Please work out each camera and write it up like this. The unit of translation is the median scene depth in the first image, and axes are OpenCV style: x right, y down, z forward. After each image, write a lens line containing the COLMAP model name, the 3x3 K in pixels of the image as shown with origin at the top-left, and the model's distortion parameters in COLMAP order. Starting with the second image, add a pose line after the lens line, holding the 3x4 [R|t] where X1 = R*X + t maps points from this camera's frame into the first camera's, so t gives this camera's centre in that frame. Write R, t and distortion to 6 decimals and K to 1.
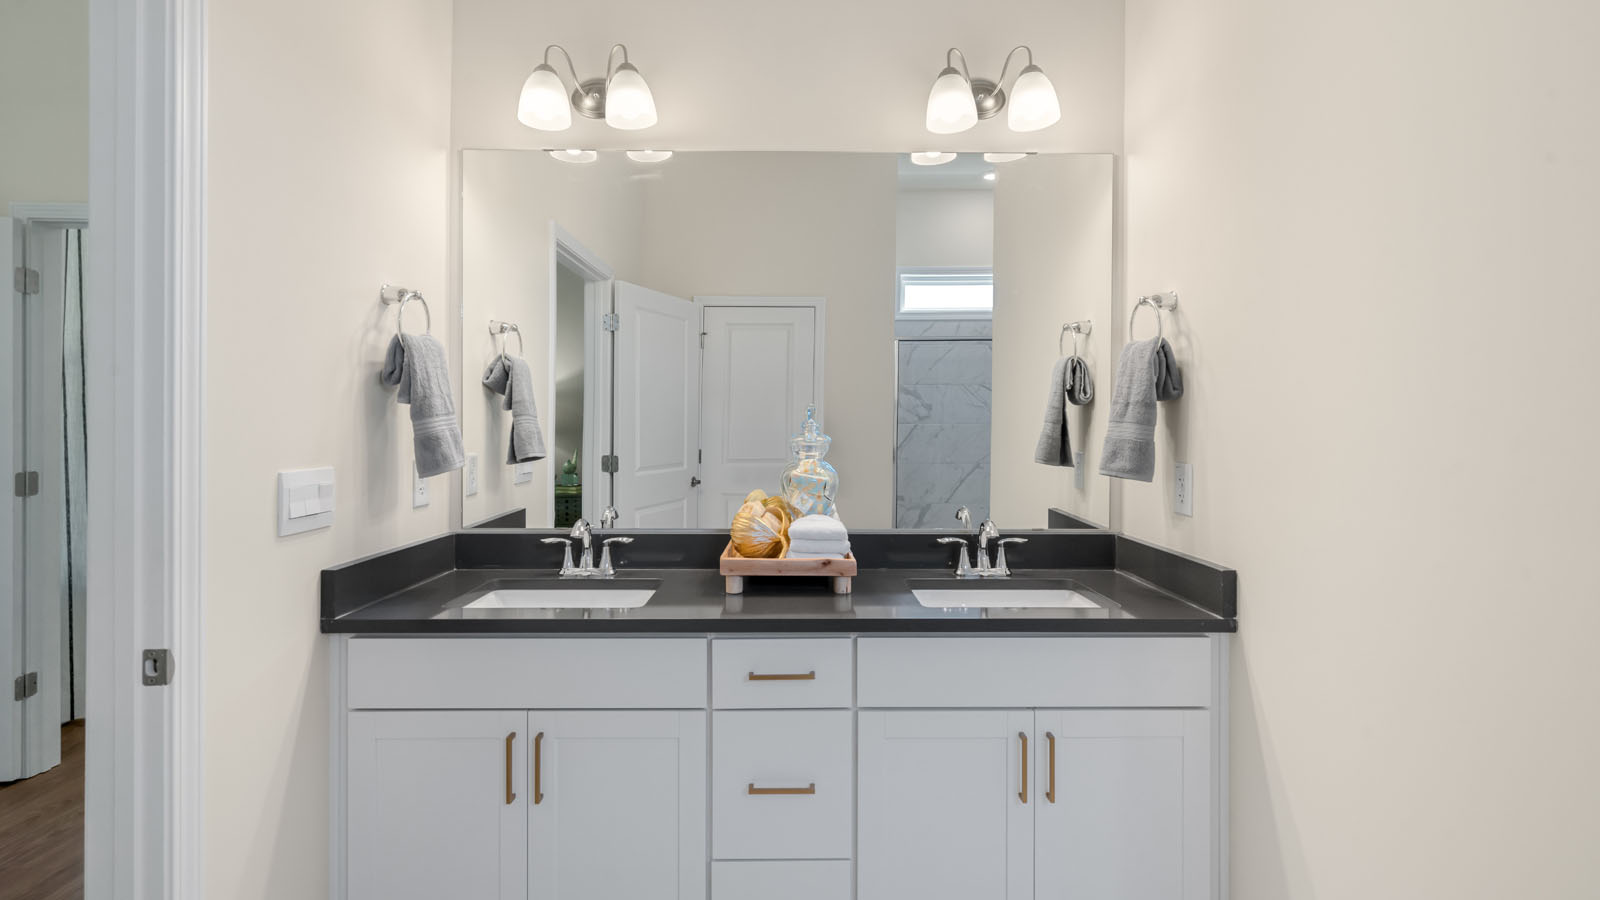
lens RADIAL K [[793.8, 0, 808.2], [0, 793.8, 416.8], [0, 0, 1]] dist [0.002439, 0.001058]
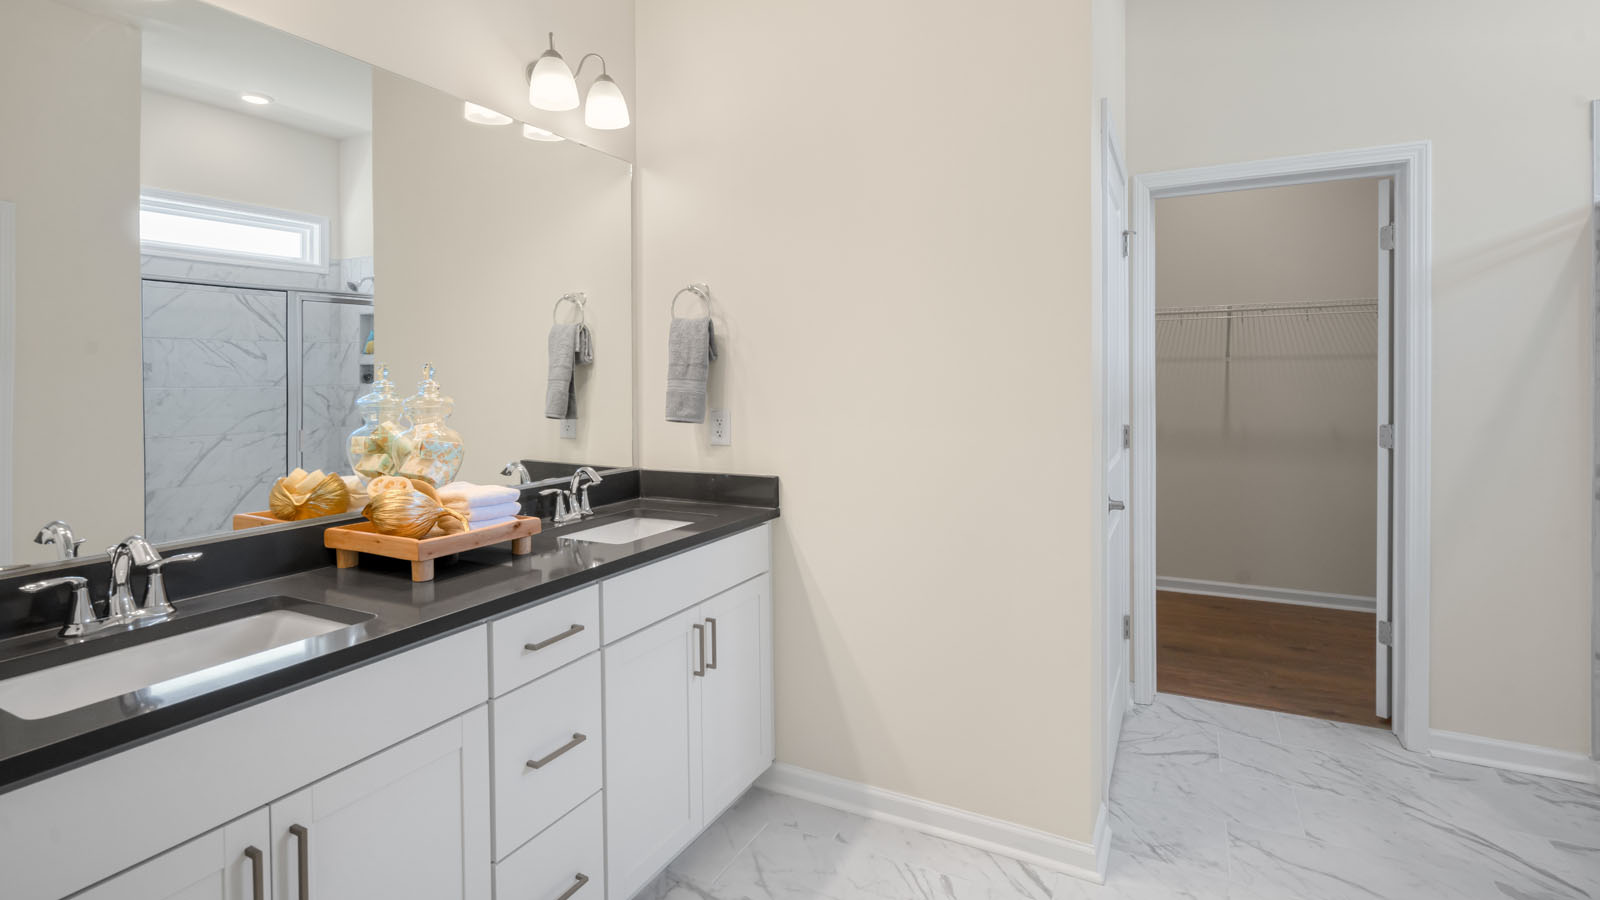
lens RADIAL K [[744.6, 0, 820.7], [0, 744.6, 381.1], [0, 0, 1]] dist [0.001295, 0.000255]
pose [[0.454055, -0.007311, 0.890944, -0.596816], [0.005728, 0.999970, 0.005286, 0.004442], [-0.890955, 0.002703, 0.454083, 0.243836]]
